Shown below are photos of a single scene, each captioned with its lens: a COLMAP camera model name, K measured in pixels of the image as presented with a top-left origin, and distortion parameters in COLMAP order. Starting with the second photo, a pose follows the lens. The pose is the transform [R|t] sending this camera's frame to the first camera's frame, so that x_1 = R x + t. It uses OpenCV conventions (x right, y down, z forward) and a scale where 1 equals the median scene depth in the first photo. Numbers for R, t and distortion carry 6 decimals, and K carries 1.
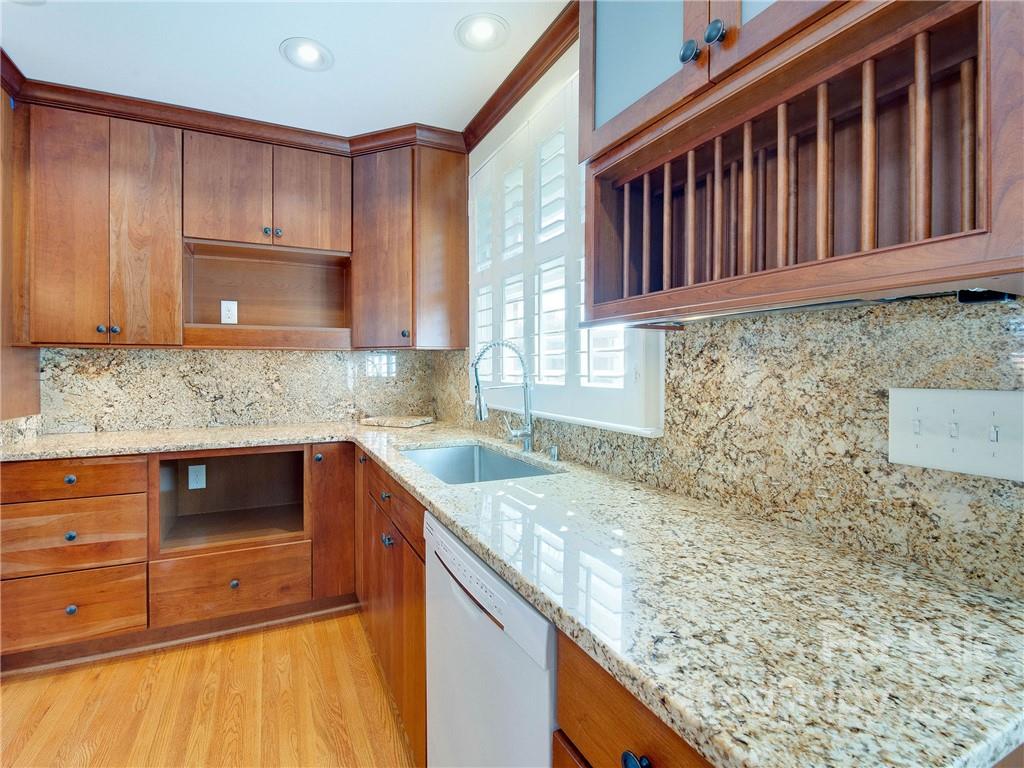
lens RADIAL K [[442.5, 0, 461.5], [0, 442.5, 374.5], [0, 0, 1]] dist [-0.013050, -0.000735]
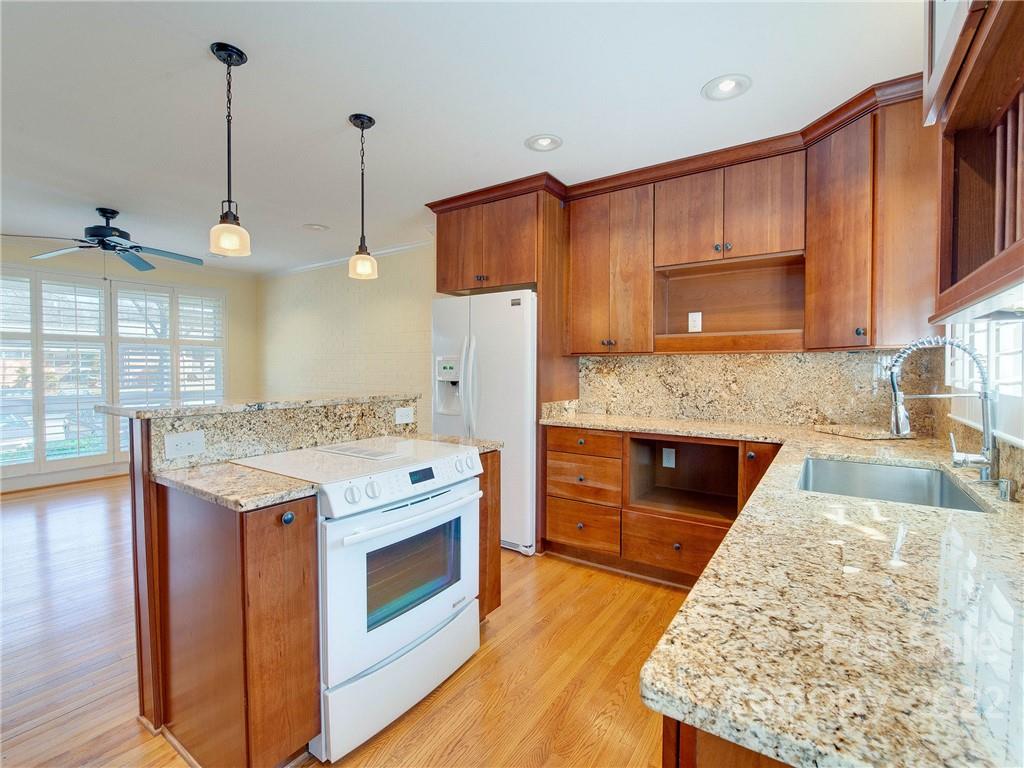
lens RADIAL K [[446.9, 0, 537.3], [0, 446.9, 386.0], [0, 0, 1]] dist [-0.026456, -0.000226]
pose [[0.574975, 0.032472, -0.817526, 0.248340], [-0.013948, 0.999456, 0.029888, -0.001908], [0.818052, -0.005782, 0.575115, -0.026322]]
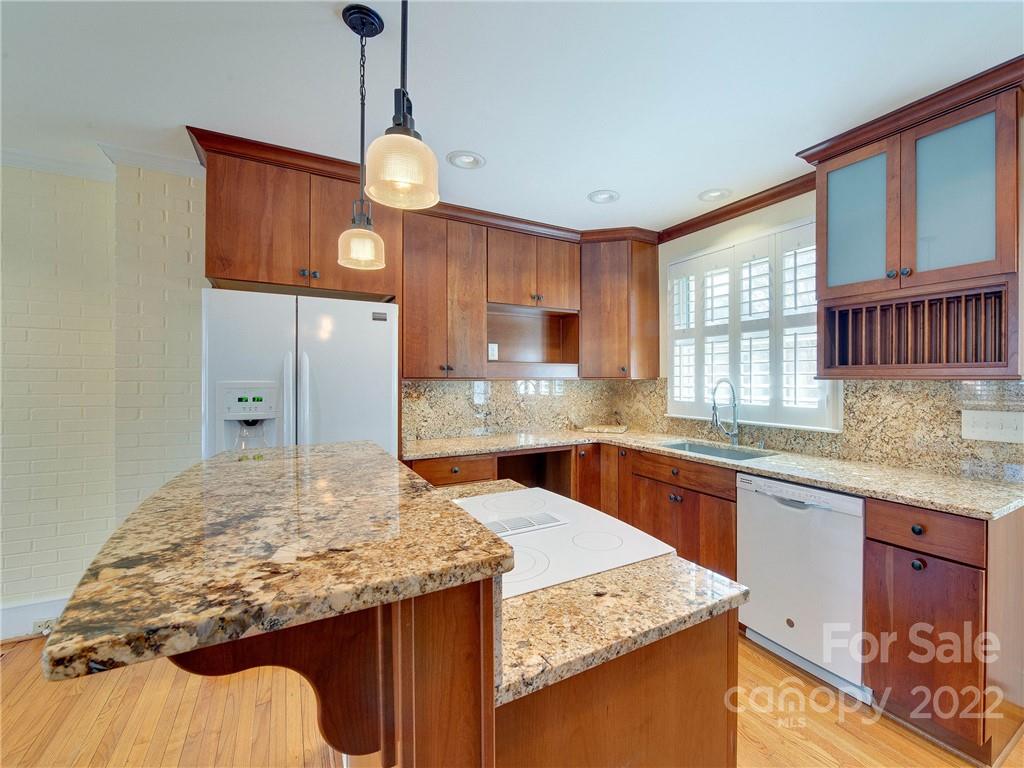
lens RADIAL K [[434.7, 0, 536.4], [0, 434.7, 382.1], [0, 0, 1]] dist [-0.011112, -0.001296]
pose [[0.990663, -0.001304, 0.136326, -0.687227], [0.002128, 0.999980, -0.005900, -0.045607], [-0.136316, 0.006135, 0.990646, -0.433251]]
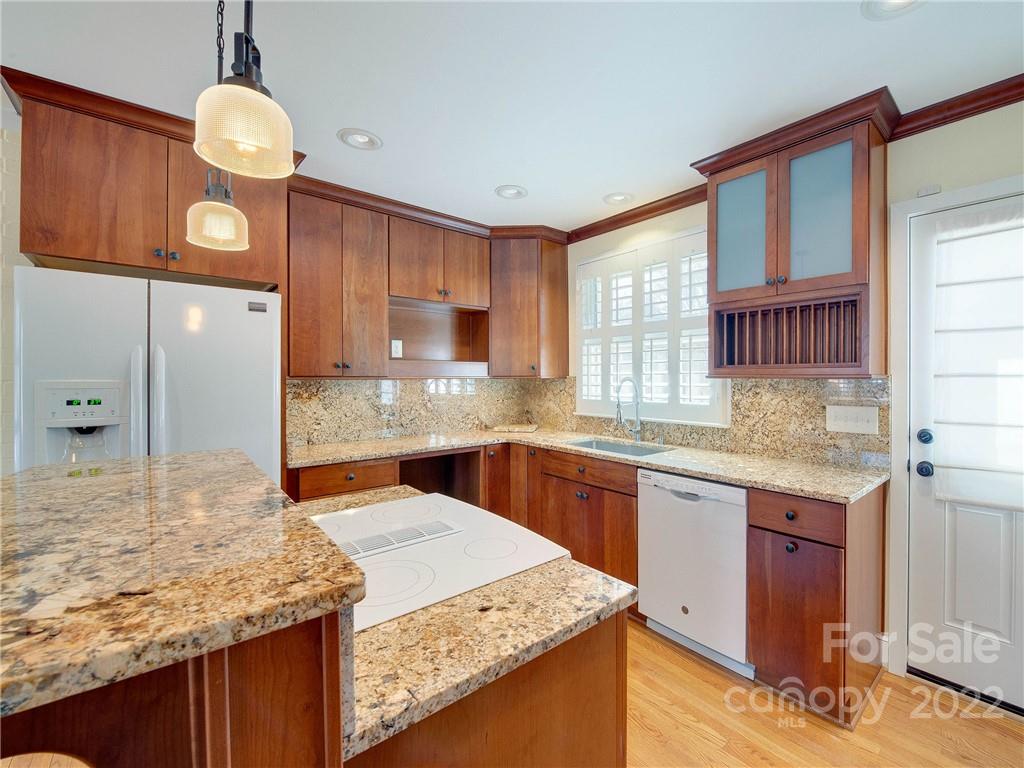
lens RADIAL K [[435.8, 0, 538.5], [0, 435.8, 380.4], [0, 0, 1]] dist [-0.006577, -0.004808]
pose [[0.947265, -0.002202, 0.320443, -0.645191], [0.004534, 0.999968, -0.006531, -0.045448], [-0.320419, 0.007639, 0.947245, -0.410678]]
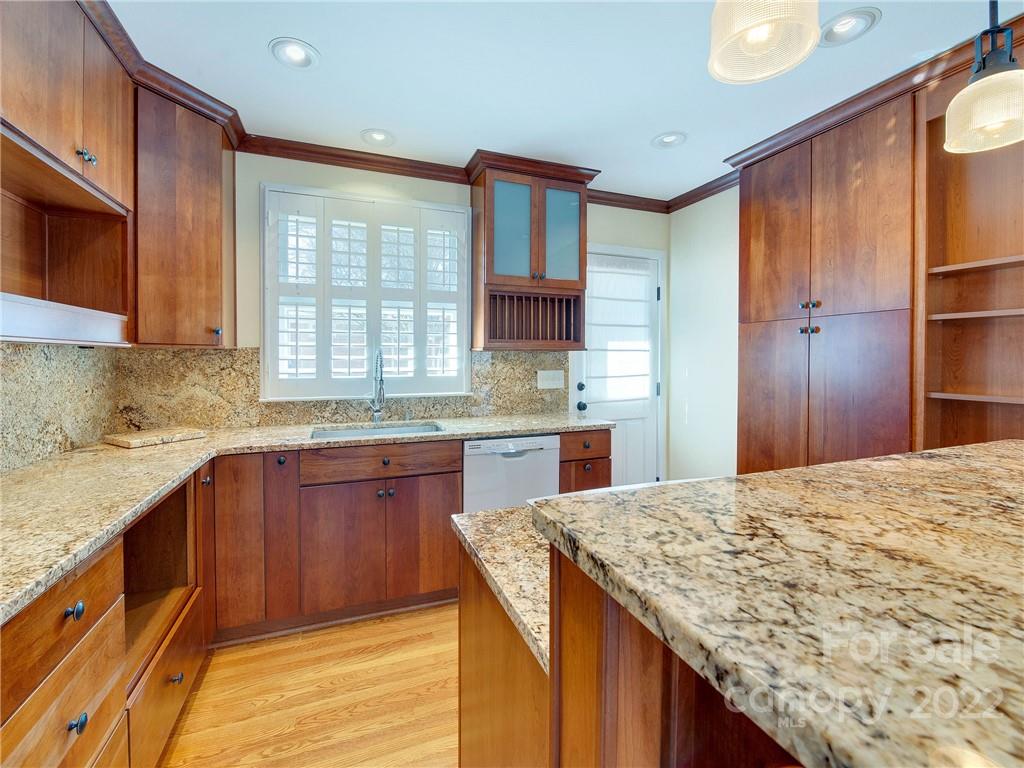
lens RADIAL K [[446.8, 0, 519.7], [0, 446.8, 360.1], [0, 0, 1]] dist [0.000598, -0.004698]
pose [[0.007525, -0.004508, 0.999962, -1.164689], [0.014235, 0.999889, 0.004401, -0.031842], [-0.999870, 0.014201, 0.007588, 0.421584]]
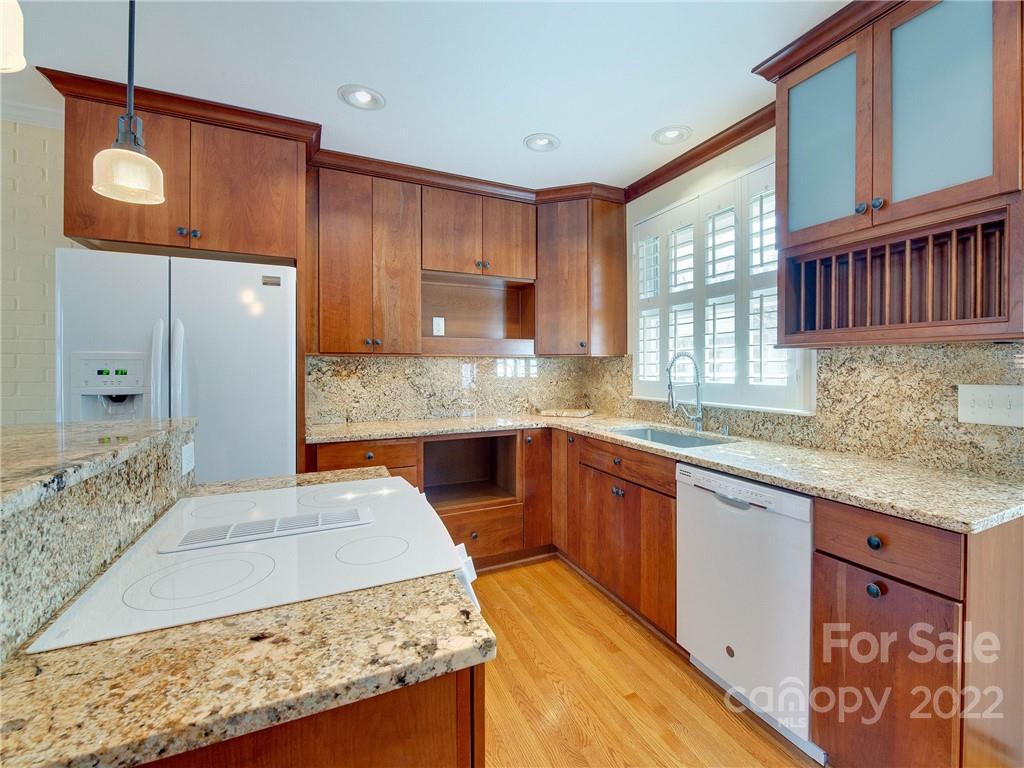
lens RADIAL K [[438.0, 0, 541.0], [0, 438.0, 373.3], [0, 0, 1]] dist [-0.003450, -0.005496]
pose [[0.997568, -0.001958, 0.069672, -0.382167], [0.002047, 0.999997, -0.001215, -0.007317], [-0.069669, 0.001355, 0.997569, -0.303957]]
